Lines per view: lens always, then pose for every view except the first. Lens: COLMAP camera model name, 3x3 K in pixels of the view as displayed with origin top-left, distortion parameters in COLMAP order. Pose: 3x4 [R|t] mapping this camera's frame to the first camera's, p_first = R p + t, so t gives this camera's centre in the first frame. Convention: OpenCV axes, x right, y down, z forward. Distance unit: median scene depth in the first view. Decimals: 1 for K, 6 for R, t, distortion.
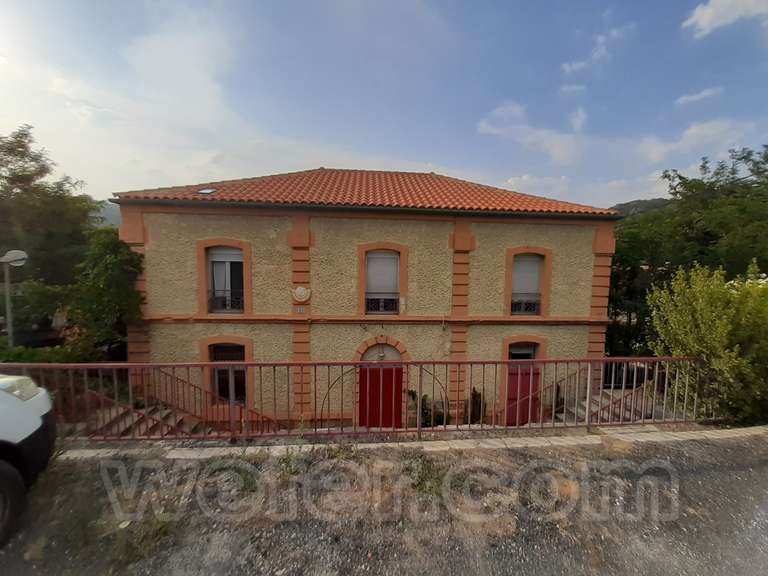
lens RADIAL K [[302.8, 0, 385.3], [0, 302.8, 284.0], [0, 0, 1]] dist [-0.000927, -0.000210]
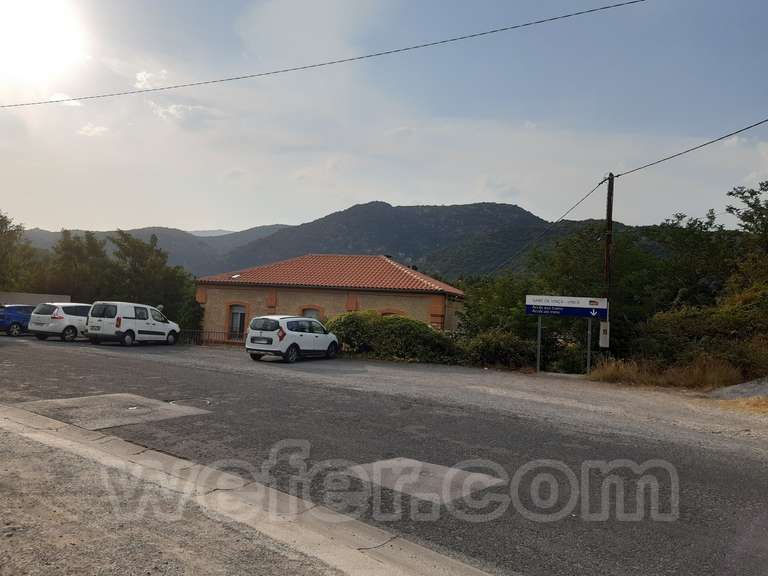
lens RADIAL K [[590.0, 0, 386.4], [0, 590.0, 288.5], [0, 0, 1]] dist [0.056142, 0.007423]
pose [[0.921401, 0.012157, -0.388424, 1.826181], [-0.069791, 0.988437, -0.134619, 0.217572], [0.382296, 0.151147, 0.911595, -2.132202]]
